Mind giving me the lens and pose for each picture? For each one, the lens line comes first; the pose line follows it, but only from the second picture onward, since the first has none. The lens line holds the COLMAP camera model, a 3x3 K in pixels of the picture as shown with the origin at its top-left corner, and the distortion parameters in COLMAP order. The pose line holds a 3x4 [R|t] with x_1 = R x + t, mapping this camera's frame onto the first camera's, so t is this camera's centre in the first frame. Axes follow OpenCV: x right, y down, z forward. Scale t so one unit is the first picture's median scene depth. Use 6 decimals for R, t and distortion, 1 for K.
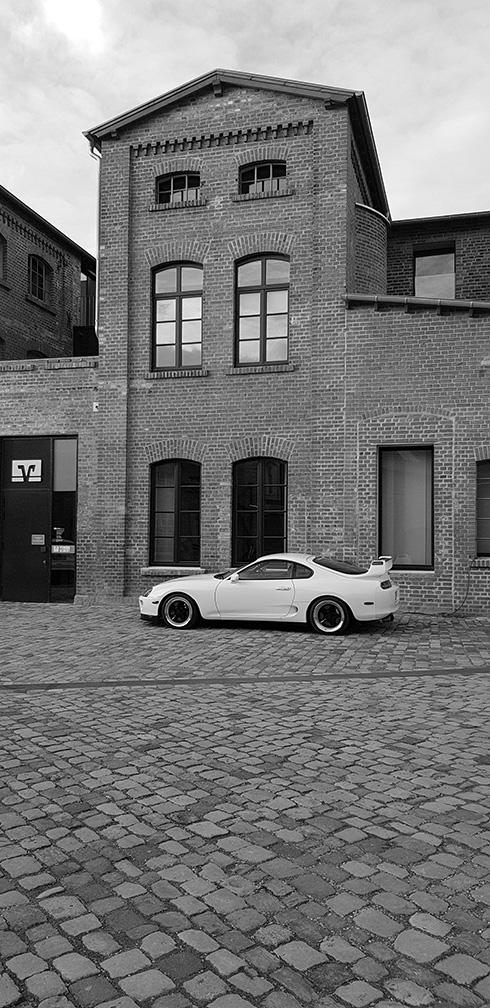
lens RADIAL K [[784.3, 0, 229.7], [0, 784.3, 513.6], [0, 0, 1]] dist [0.093002, -0.022672]
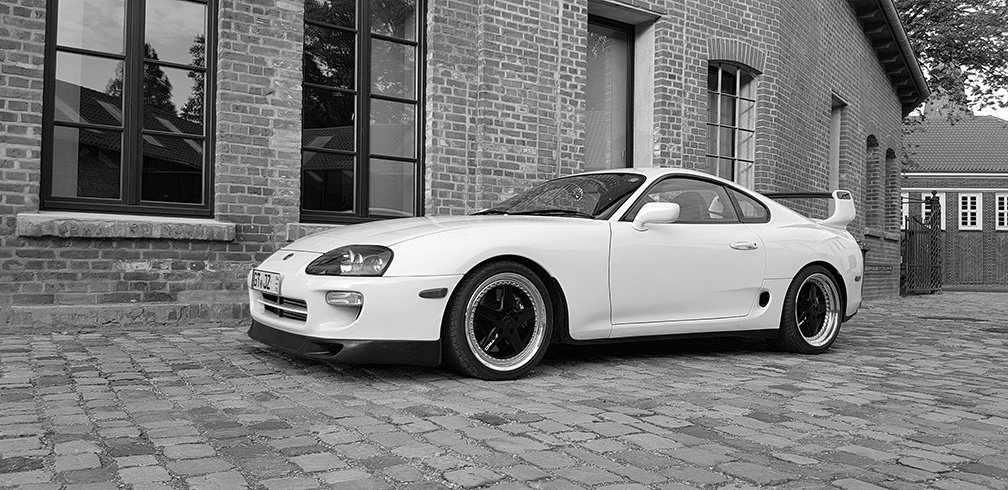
lens RADIAL K [[784.3, 0, 500.2], [0, 784.3, 250.0], [0, 0, 1]] dist [0.093002, -0.022672]
pose [[0.614139, 0.020856, 0.788922, -0.268089], [-0.029027, 0.999571, -0.003829, 0.087406], [-0.788664, -0.020548, 0.614481, 0.726469]]
